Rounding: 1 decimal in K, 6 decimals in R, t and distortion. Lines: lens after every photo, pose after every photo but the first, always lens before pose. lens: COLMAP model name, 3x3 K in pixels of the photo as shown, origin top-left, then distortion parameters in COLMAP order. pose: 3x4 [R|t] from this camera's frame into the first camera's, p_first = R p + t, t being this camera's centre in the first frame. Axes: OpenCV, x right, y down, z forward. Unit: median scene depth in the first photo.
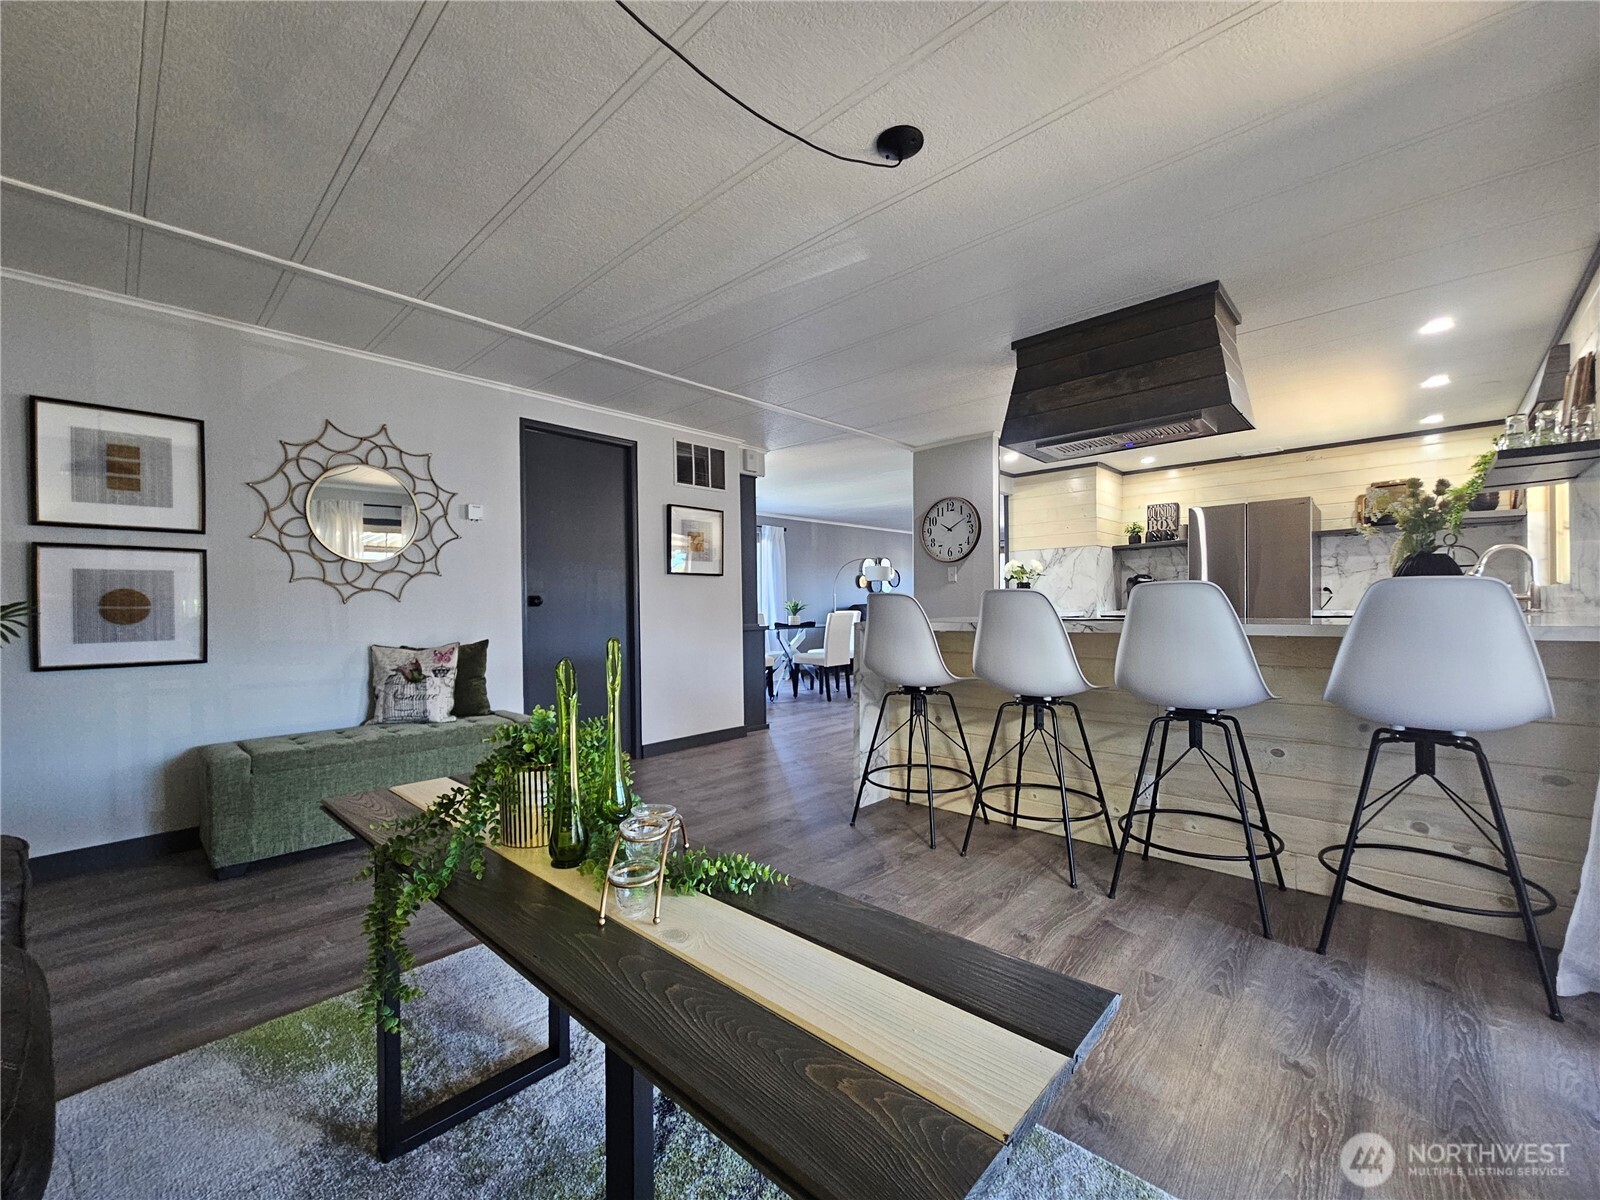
lens RADIAL K [[656.1, 0, 795.3], [0, 656.1, 608.3], [0, 0, 1]] dist [-0.002183, -0.000166]
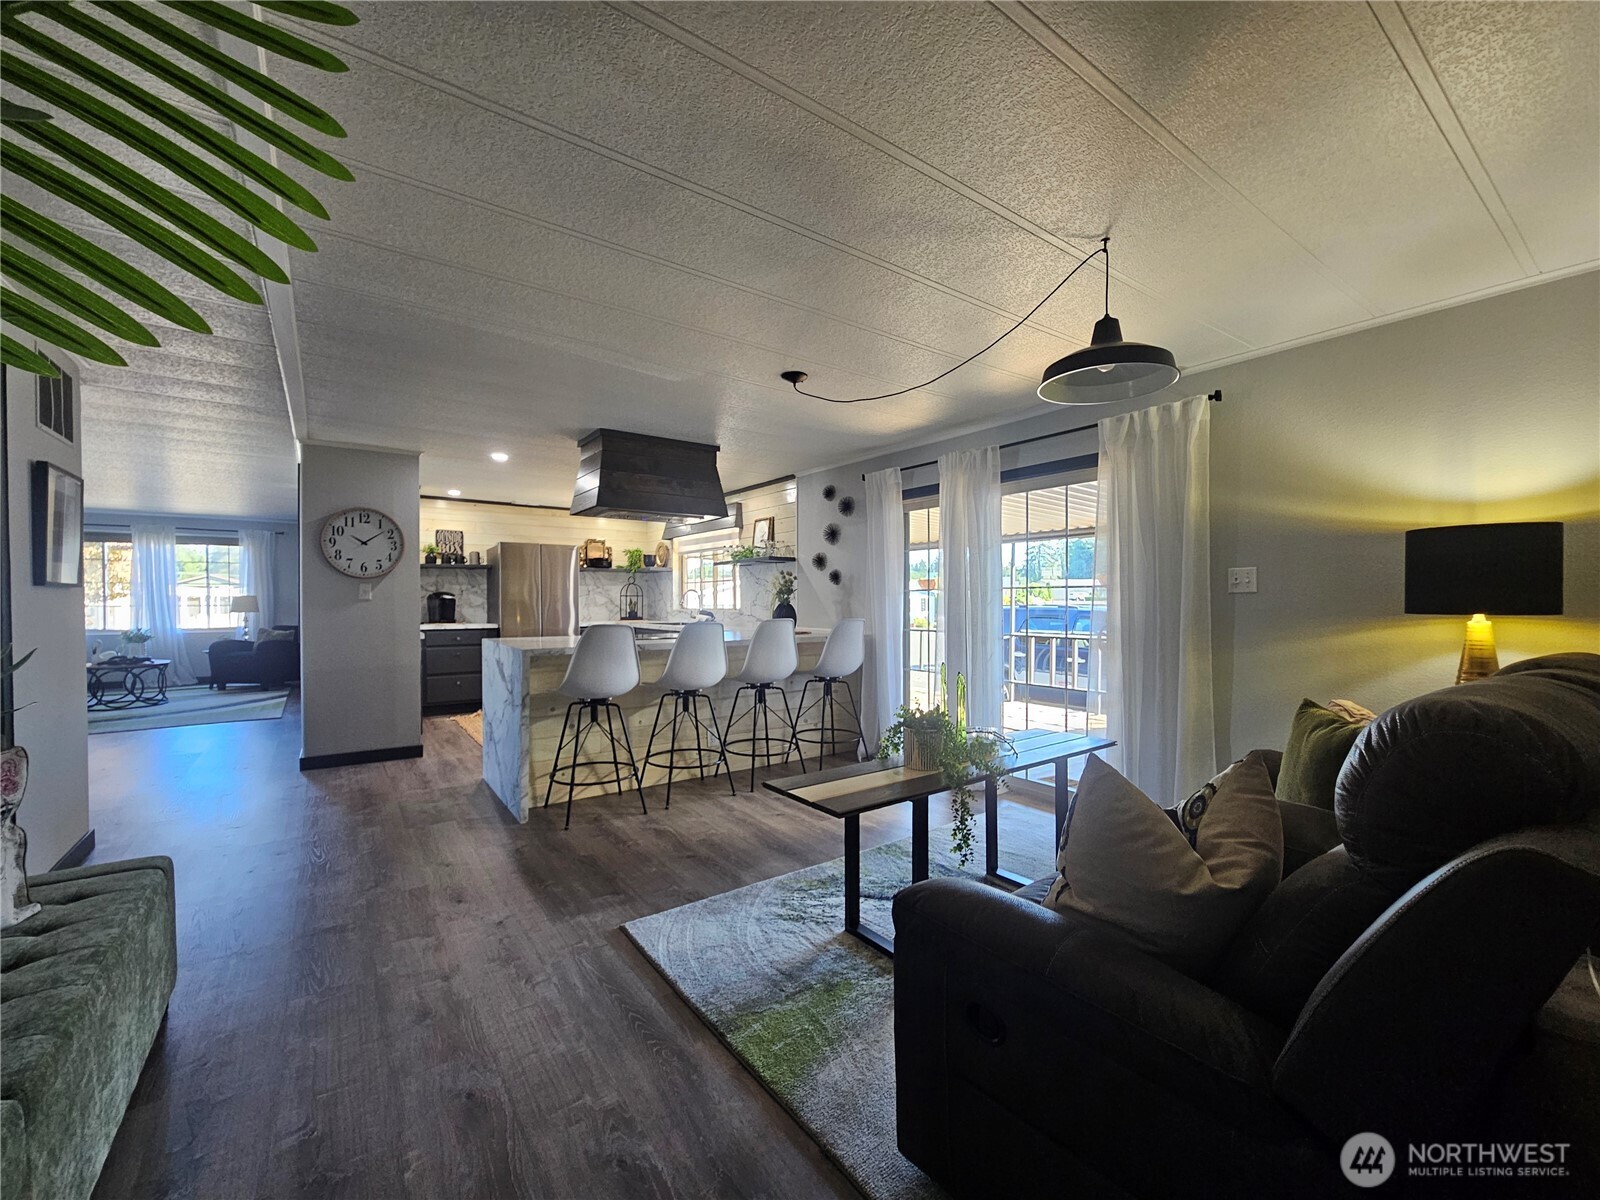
lens RADIAL K [[659.1, 0, 798.2], [0, 659.1, 611.1], [0, 0, 1]] dist [0.000224, 0.000693]
pose [[0.185167, -0.004482, 0.982697, -0.569479], [-0.002184, 0.999985, 0.004972, -0.031503], [-0.982705, -0.003067, 0.185154, 0.237562]]
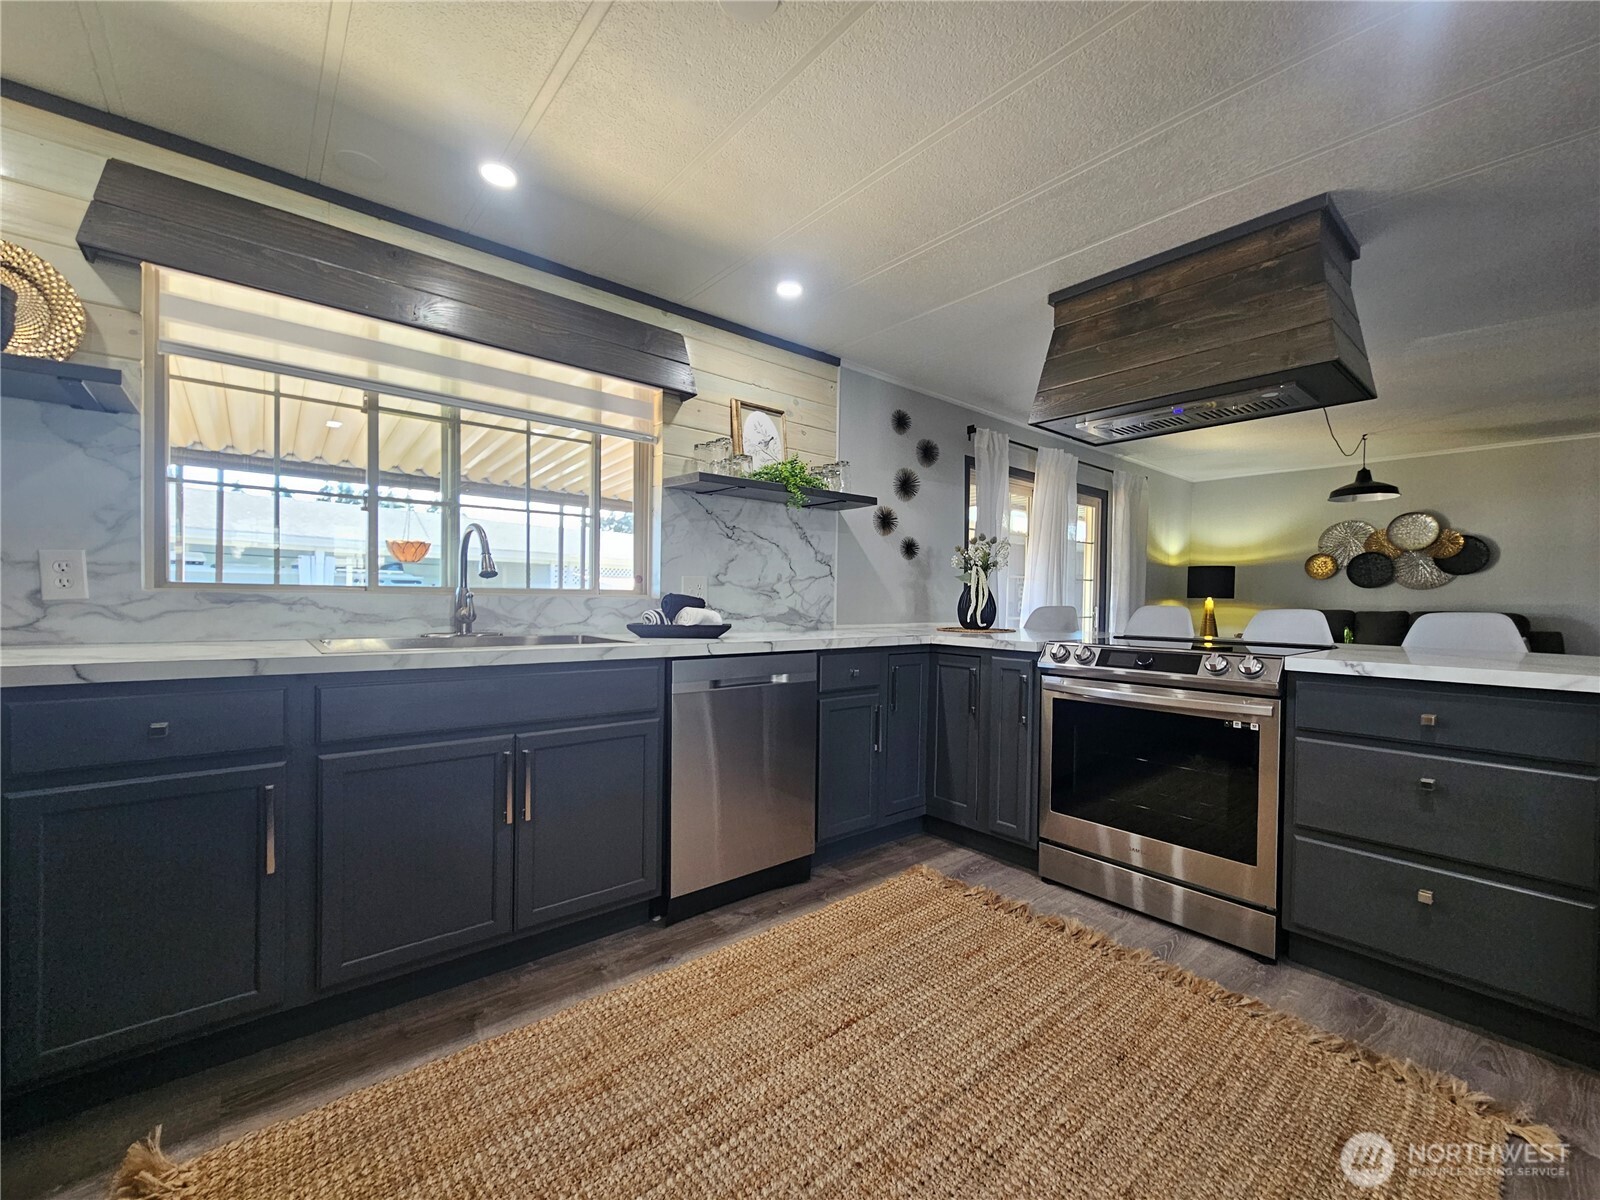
lens RADIAL K [[659.1, 0, 798.2], [0, 659.1, 611.1], [0, 0, 1]] dist [0.000224, 0.000693]
pose [[-0.993738, -0.002209, 0.111717, 0.535636], [-0.000810, 0.999921, 0.012563, -0.020392], [-0.111736, 0.012394, -0.993661, 1.126455]]
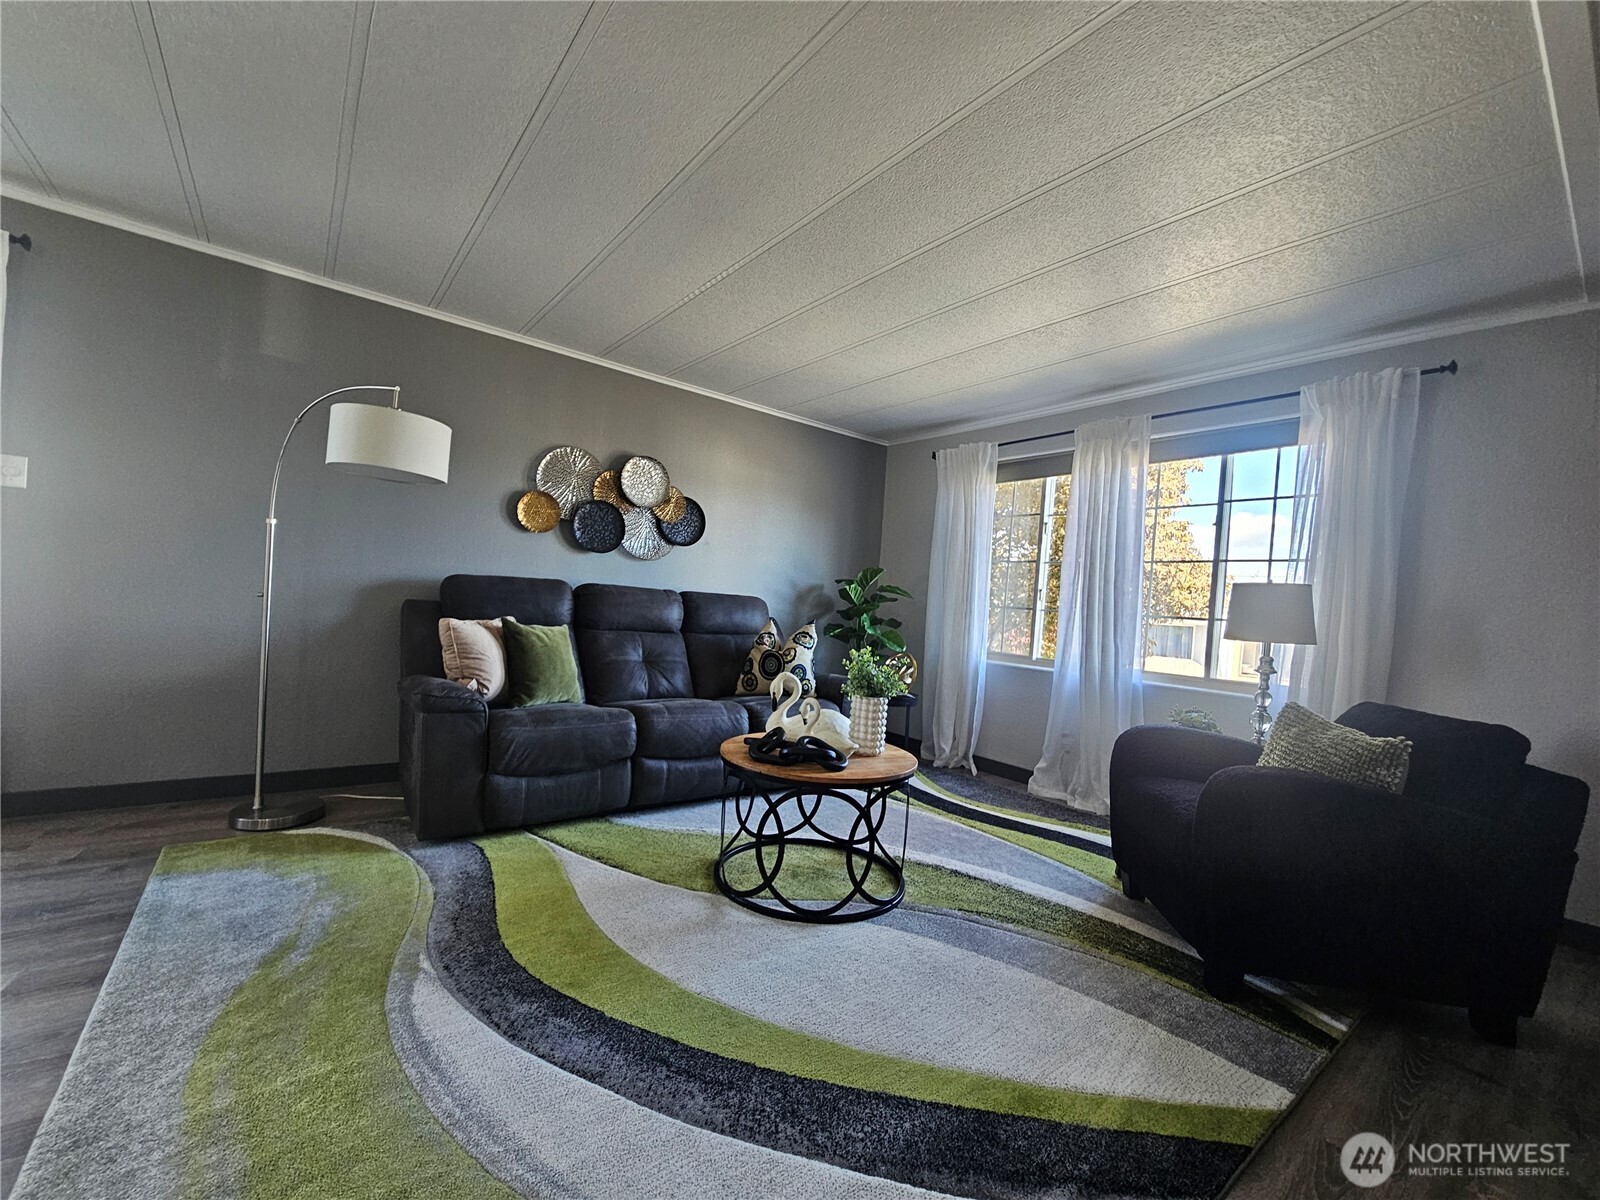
lens RADIAL K [[653.8, 0, 800.3], [0, 653.8, 608.4], [0, 0, 1]] dist [-0.000401, 0.000347]
pose [[0.984310, 0.087803, -0.153048, 0.606870], [-0.087787, 0.996116, 0.006872, -0.013269], [0.153057, 0.006672, 0.988195, 1.456724]]
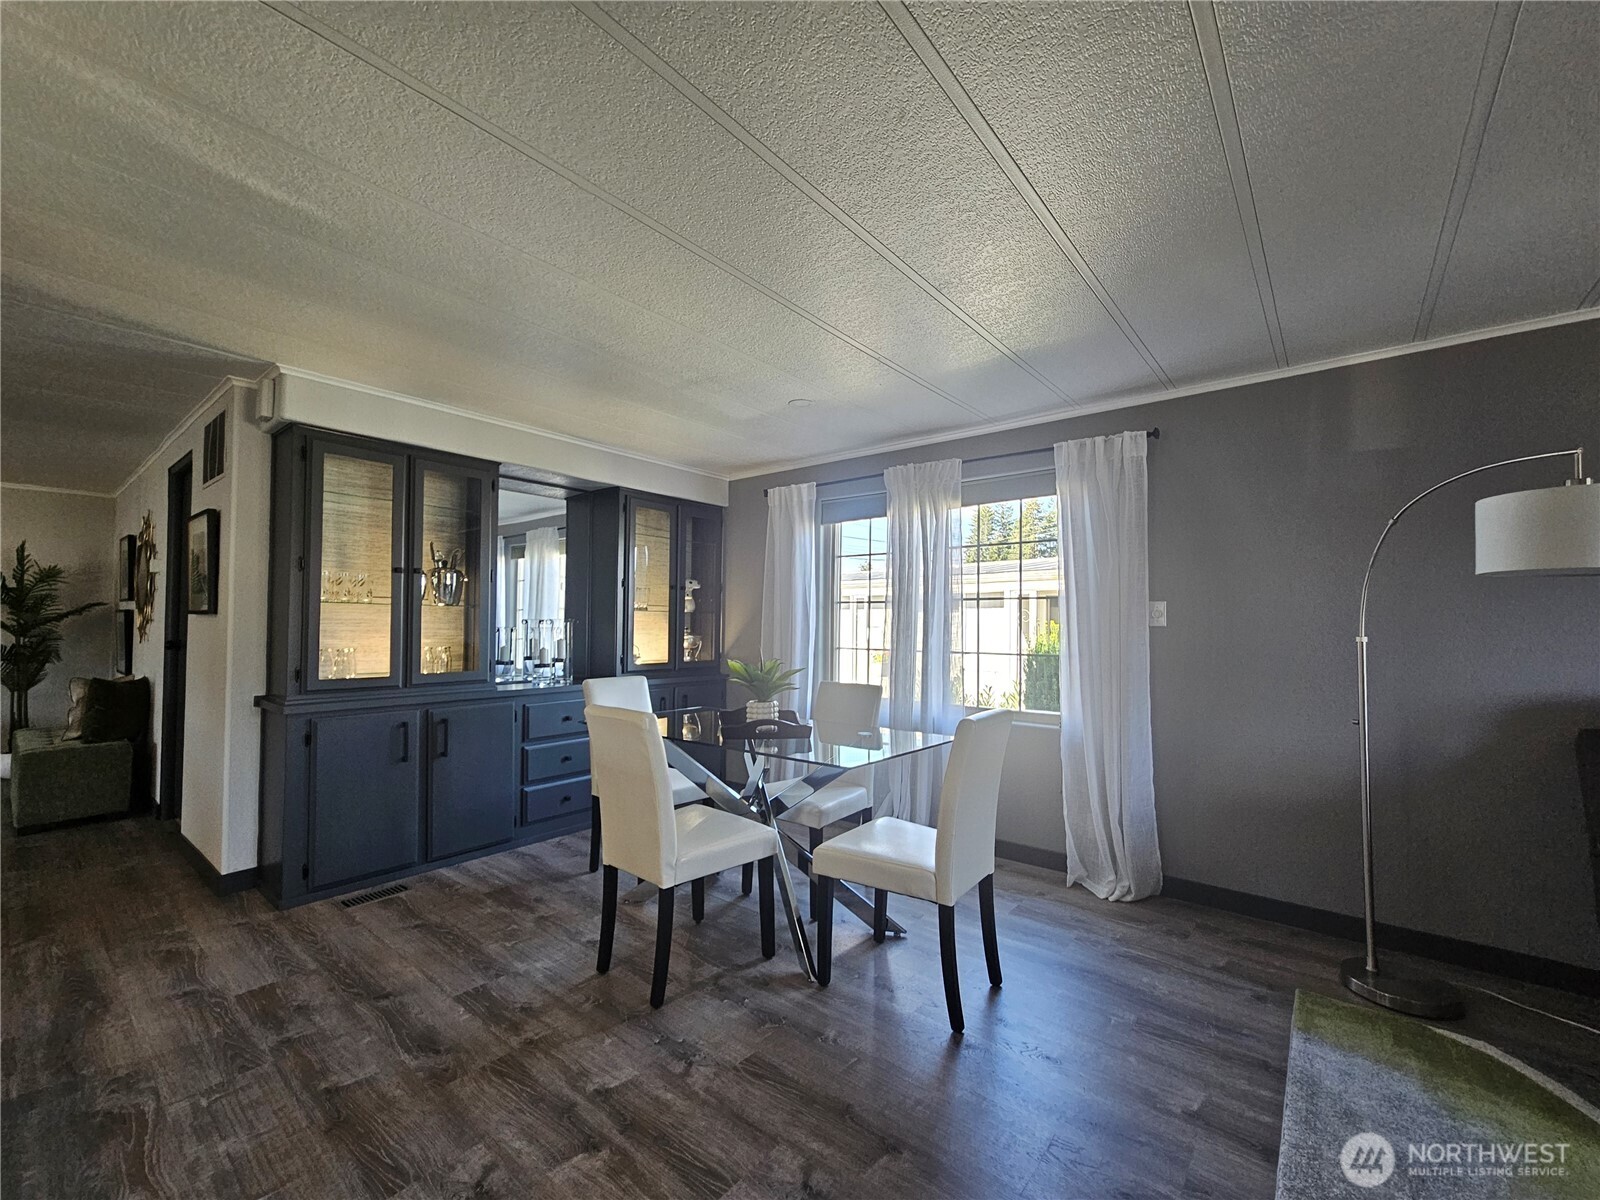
lens RADIAL K [[666.3, 0, 803.0], [0, 666.3, 612.9], [0, 0, 1]] dist [0.000904, 0.000784]
pose [[0.074538, -0.007850, -0.997187, 0.540322], [-0.013528, 0.999869, -0.008882, -0.050231], [0.997126, 0.014152, 0.074422, 1.471786]]
